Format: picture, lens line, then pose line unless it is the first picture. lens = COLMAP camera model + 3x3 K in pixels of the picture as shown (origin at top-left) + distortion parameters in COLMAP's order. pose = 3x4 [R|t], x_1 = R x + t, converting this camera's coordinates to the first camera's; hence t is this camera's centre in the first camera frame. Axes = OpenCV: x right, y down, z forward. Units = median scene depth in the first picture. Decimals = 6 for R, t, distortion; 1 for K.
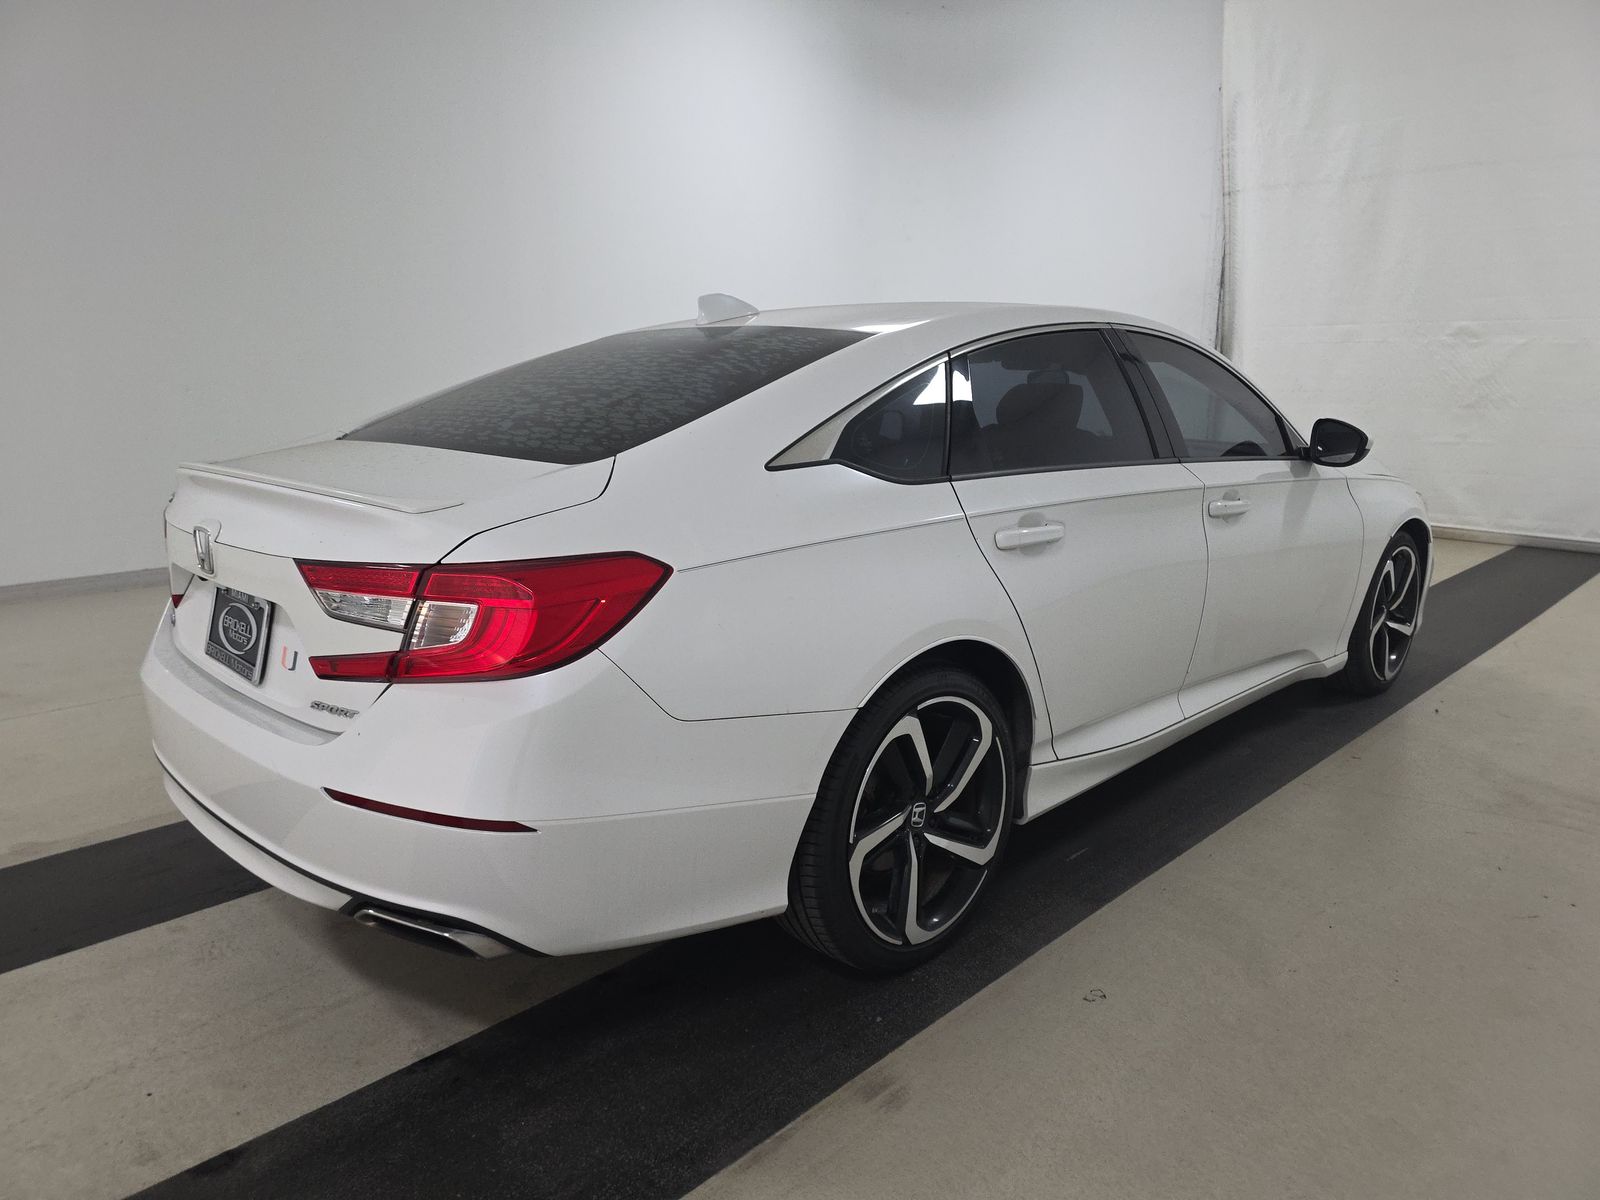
lens RADIAL K [[1045.0, 0, 800.0], [0, 1045.0, 600.0], [0, 0, 1]] dist [0.024391, 0.000962]
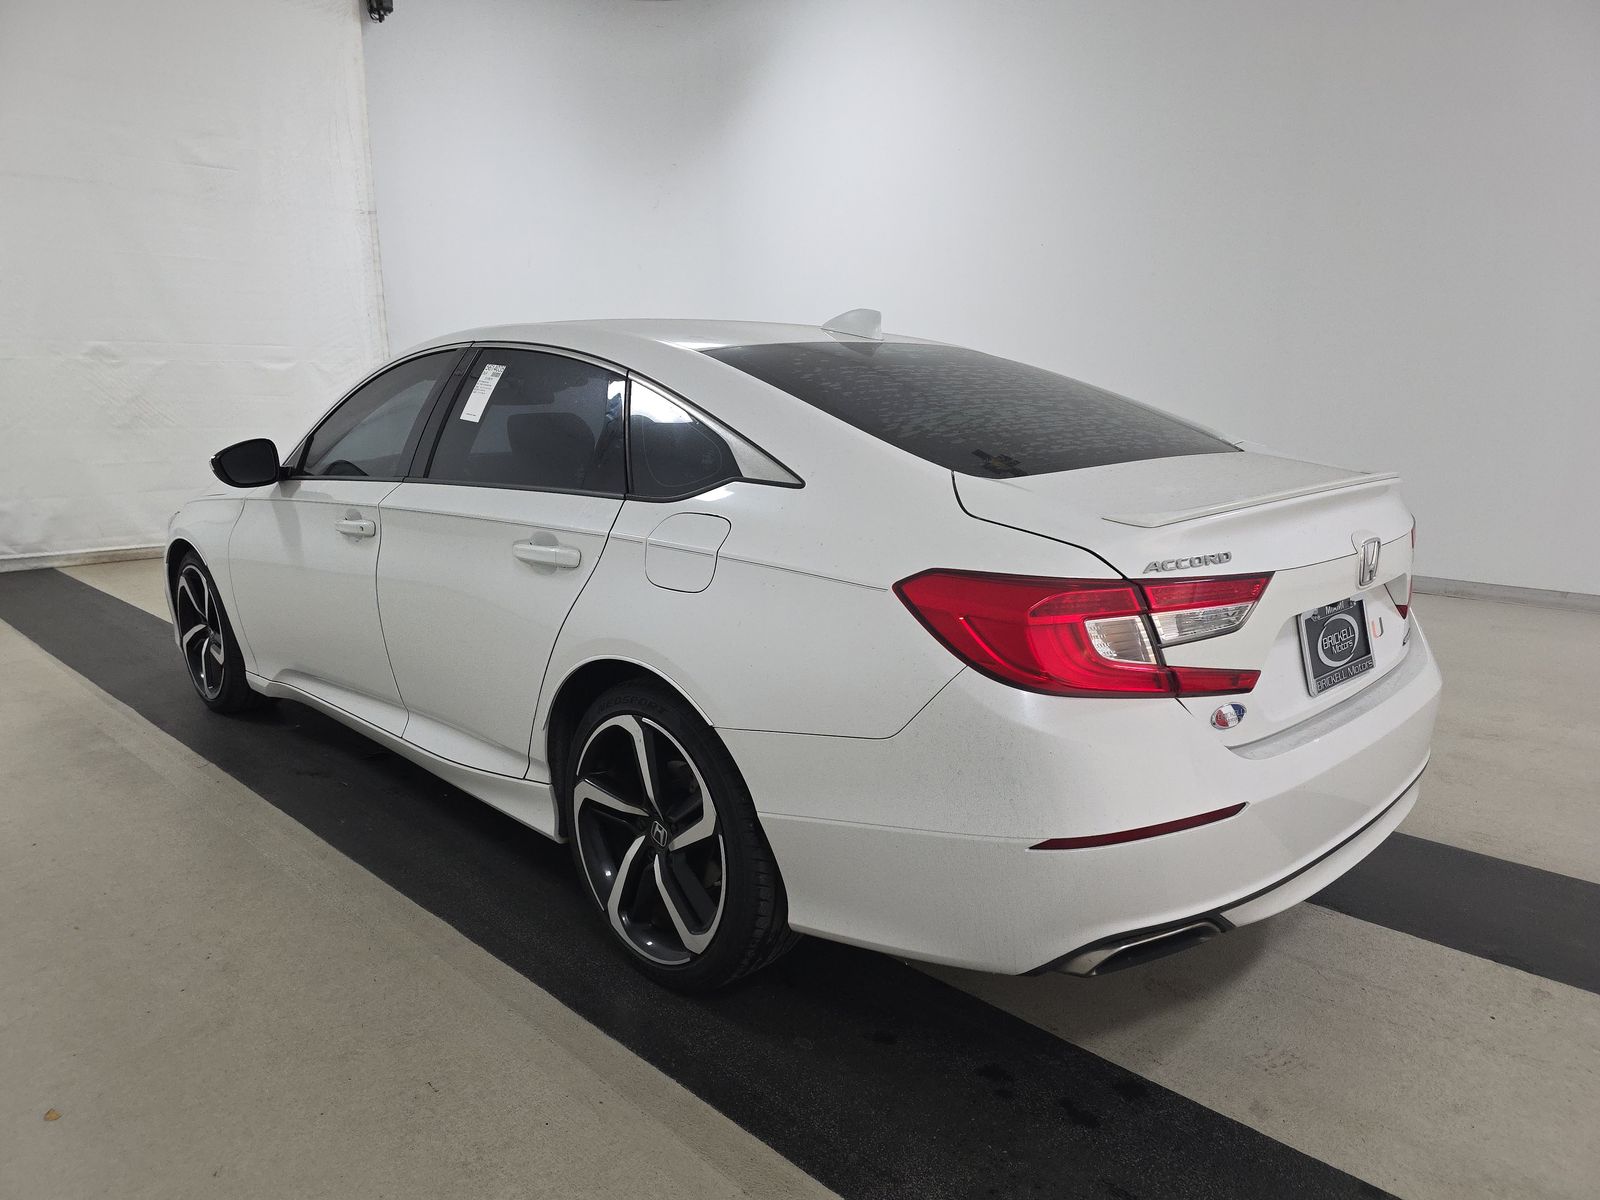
lens RADIAL K [[1045.0, 0, 800.0], [0, 1045.0, 600.0], [0, 0, 1]] dist [0.024391, 0.000962]
pose [[0.027699, -0.207117, 0.977924, -0.676717], [0.227811, 0.953863, 0.195569, -0.142620], [-0.973311, 0.217365, 0.073604, 0.632430]]
